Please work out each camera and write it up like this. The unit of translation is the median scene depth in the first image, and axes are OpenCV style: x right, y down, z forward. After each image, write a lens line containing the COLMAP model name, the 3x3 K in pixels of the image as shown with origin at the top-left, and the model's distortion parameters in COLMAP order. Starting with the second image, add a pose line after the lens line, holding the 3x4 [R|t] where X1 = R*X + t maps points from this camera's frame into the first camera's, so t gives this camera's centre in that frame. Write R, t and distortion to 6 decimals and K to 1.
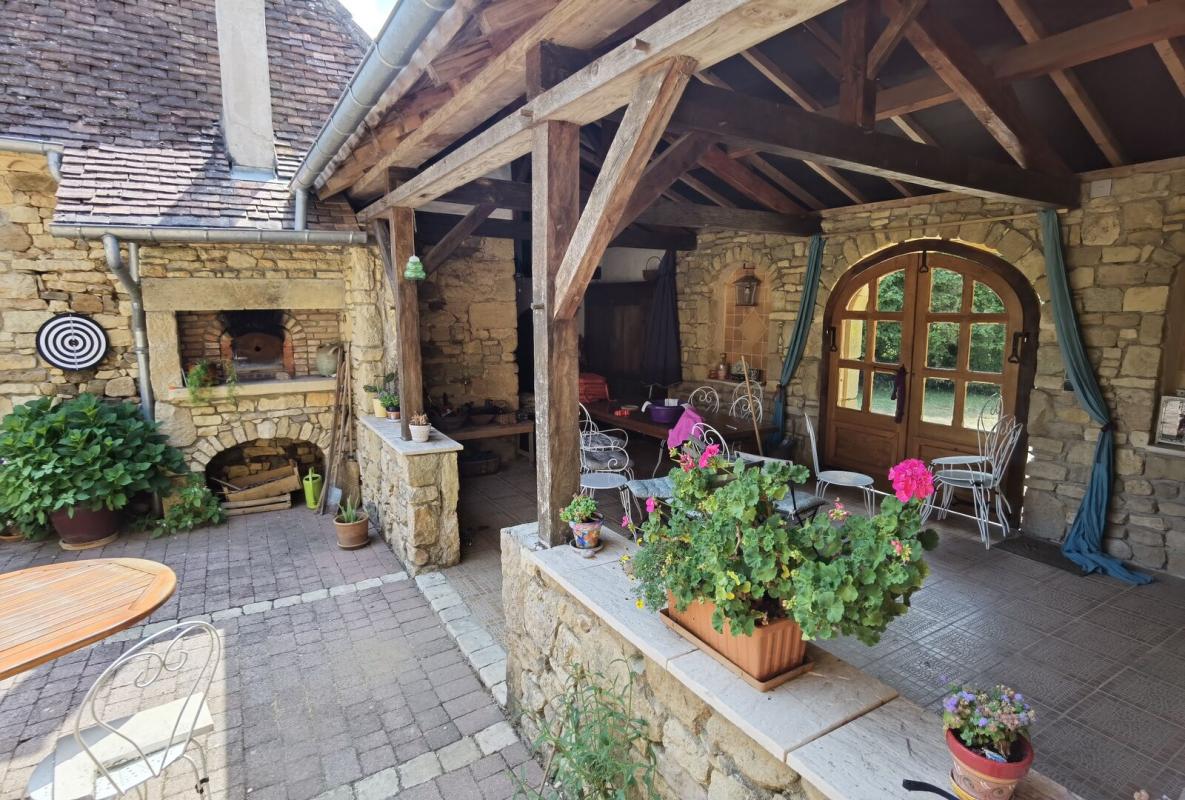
lens RADIAL K [[621.0, 0, 592.2], [0, 621.0, 393.9], [0, 0, 1]] dist [-0.002007, 0.001003]
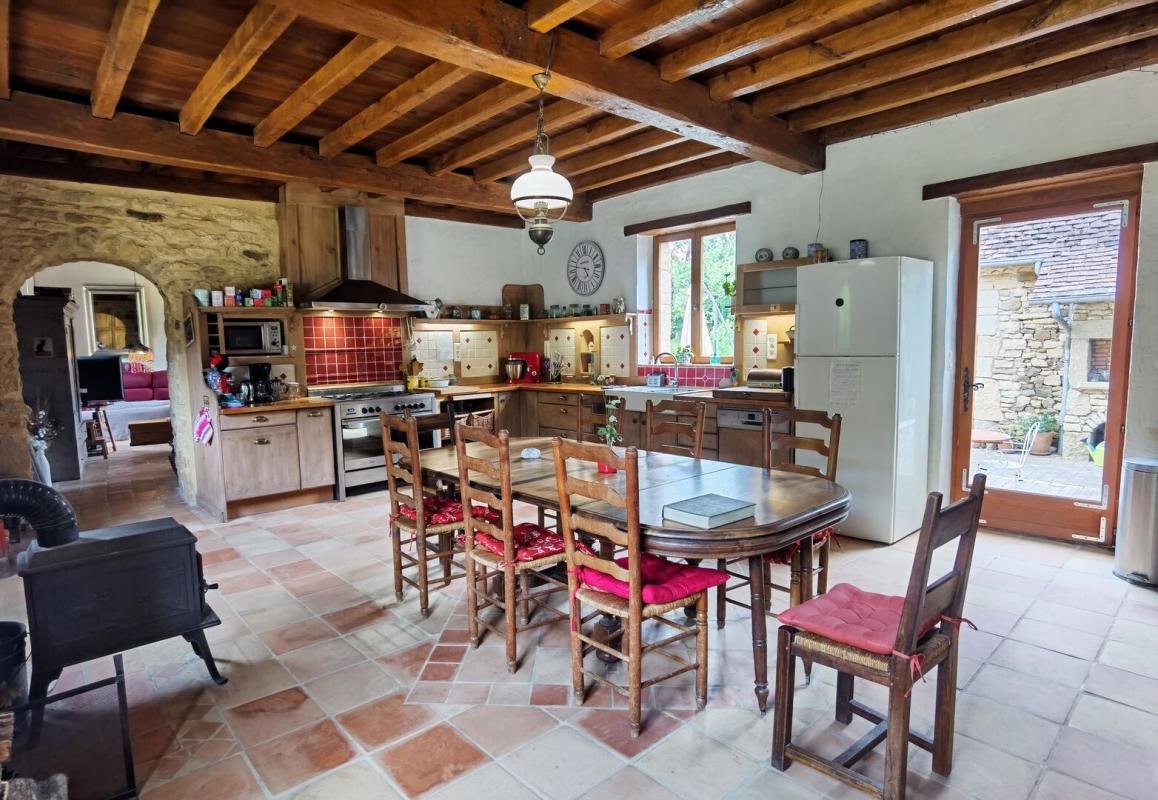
lens RADIAL K [[610.1, 0, 579.4], [0, 610.1, 400.0], [0, 0, 1]] dist [-0.002615, -0.000383]
pose [[0.226654, 0.087656, -0.970023, 0.706278], [-0.127738, 0.990015, 0.059616, 0.124347], [0.965563, 0.110396, 0.235588, -0.805213]]
